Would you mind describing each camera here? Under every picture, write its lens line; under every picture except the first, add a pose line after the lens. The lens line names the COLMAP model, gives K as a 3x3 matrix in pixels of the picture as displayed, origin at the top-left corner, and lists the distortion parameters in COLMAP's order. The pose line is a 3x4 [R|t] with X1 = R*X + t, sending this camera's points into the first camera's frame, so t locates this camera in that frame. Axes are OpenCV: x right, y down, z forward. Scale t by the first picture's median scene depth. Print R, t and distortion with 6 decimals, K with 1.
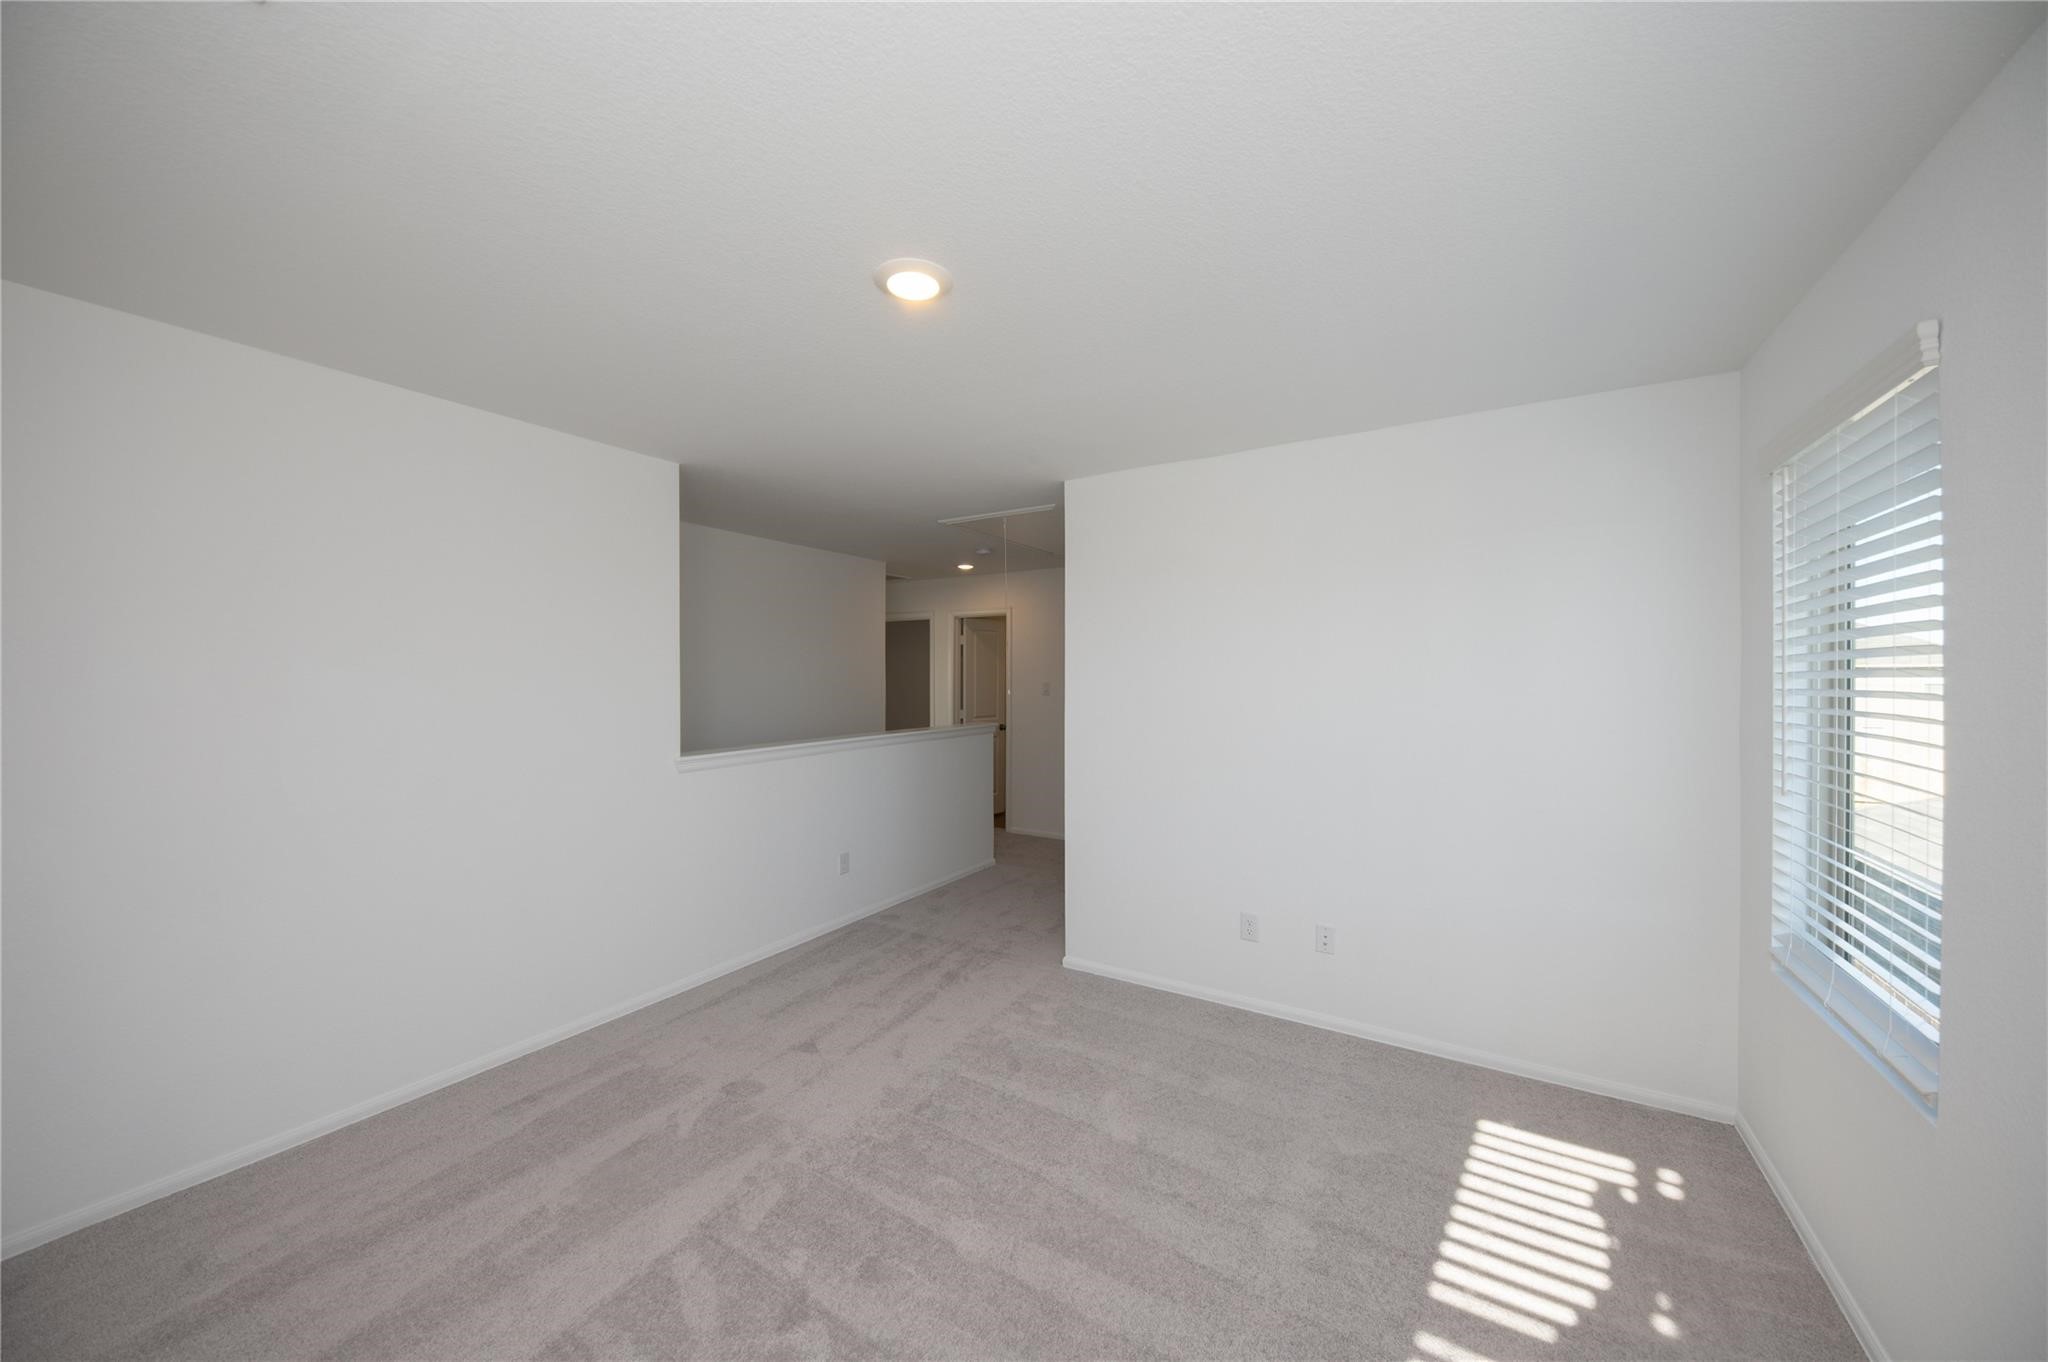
lens RADIAL K [[703.6, 0, 1021.9], [0, 703.6, 679.9], [0, 0, 1]] dist [0.017541, -0.010802]
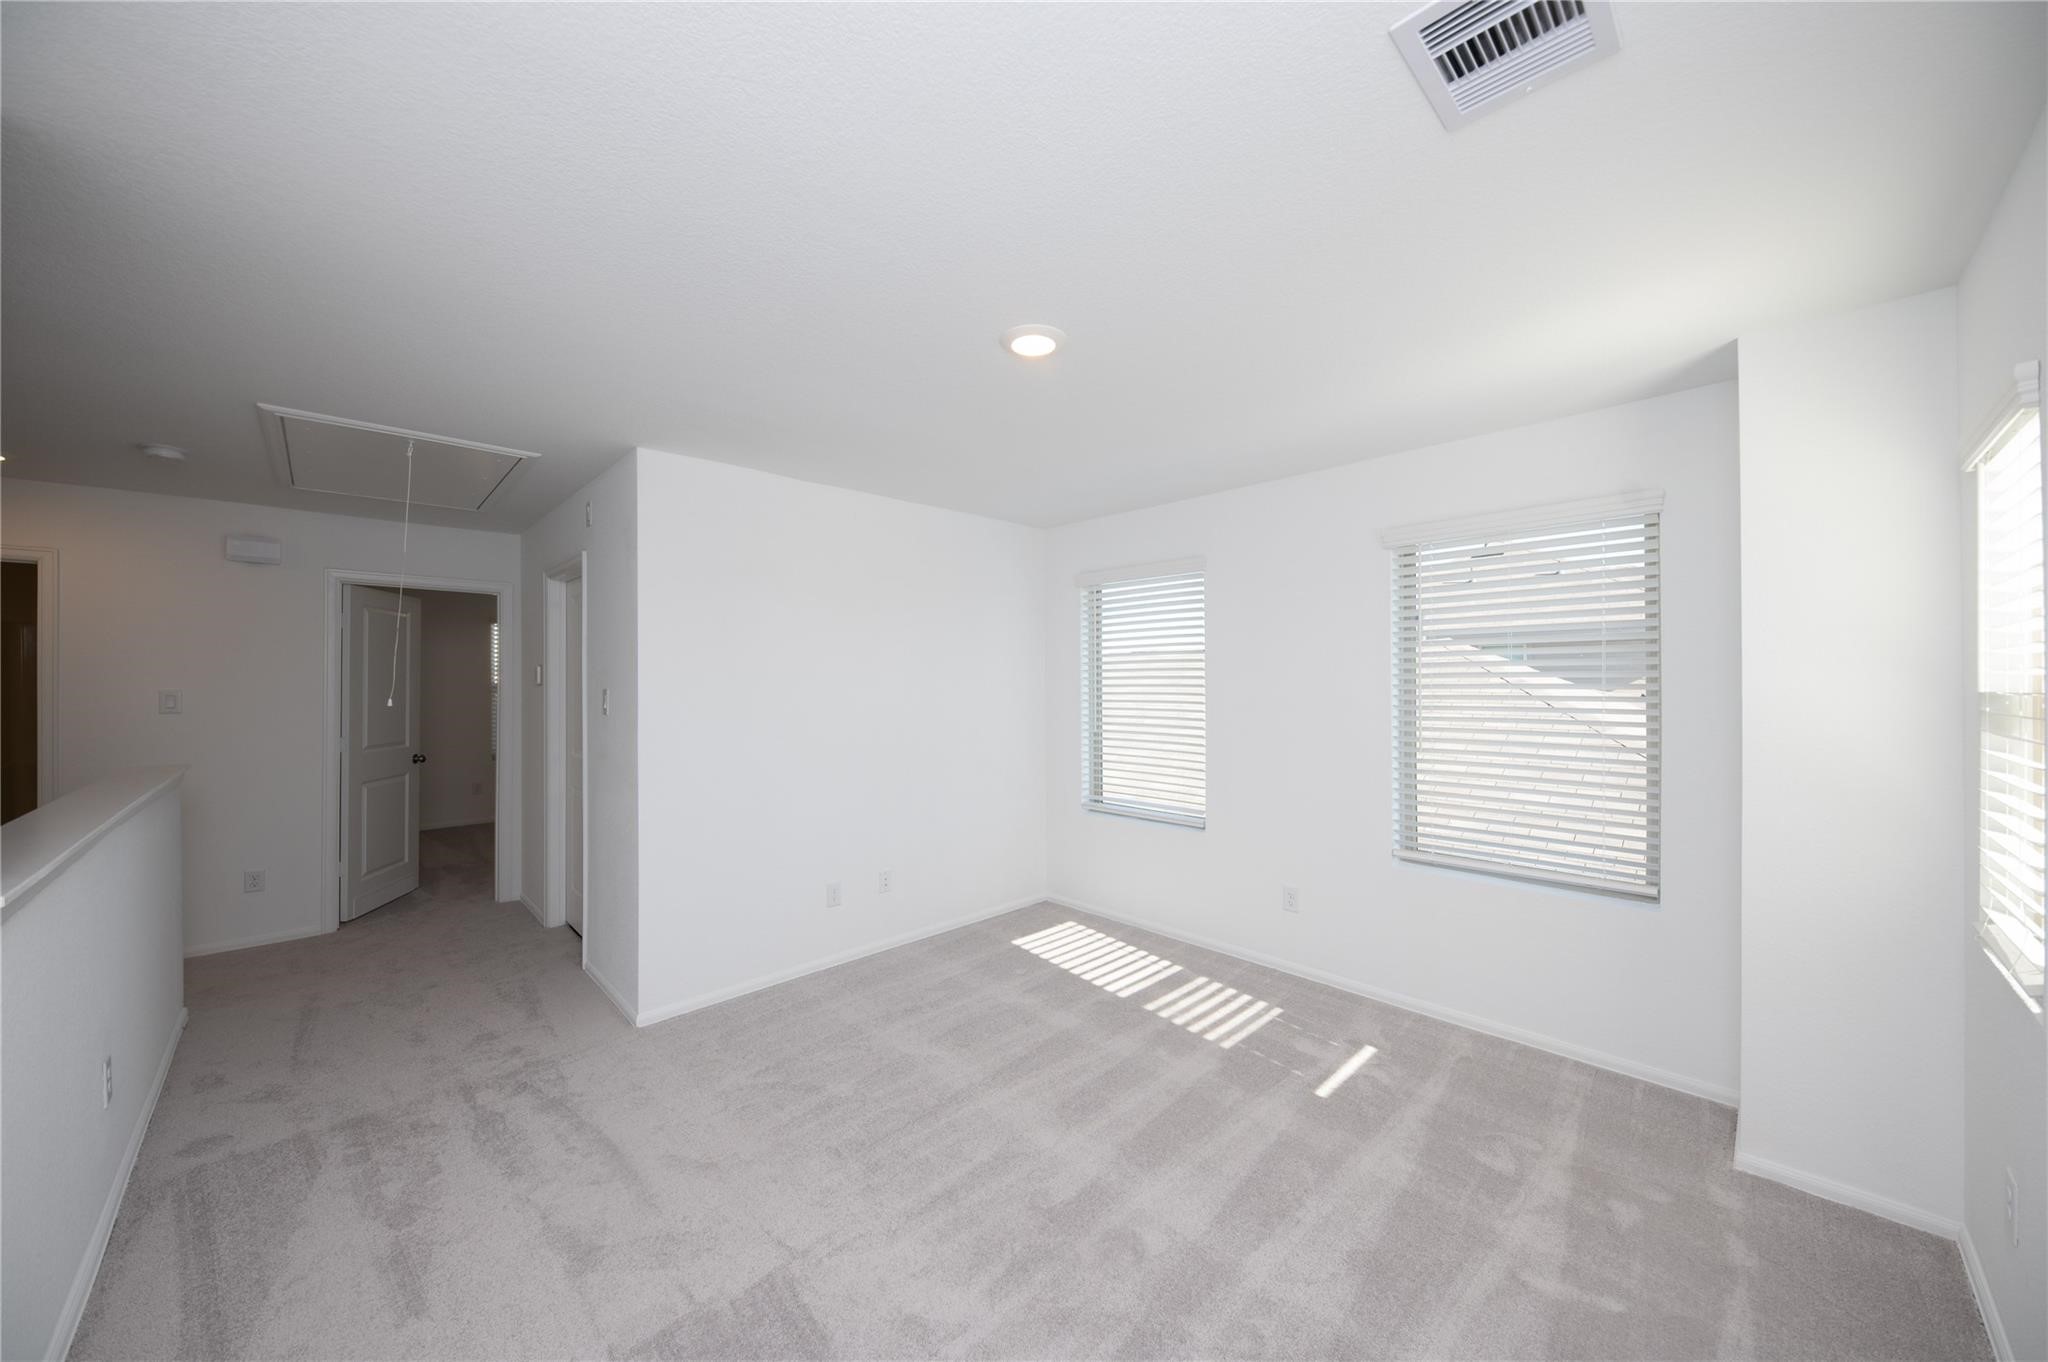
lens RADIAL K [[703.6, 0, 1021.9], [0, 703.6, 679.9], [0, 0, 1]] dist [0.017541, -0.010802]
pose [[0.259037, 0.000561, 0.965867, -0.684550], [0.000321, 1.000000, -0.000667, -0.002582], [-0.965867, 0.000483, 0.259036, 0.380088]]
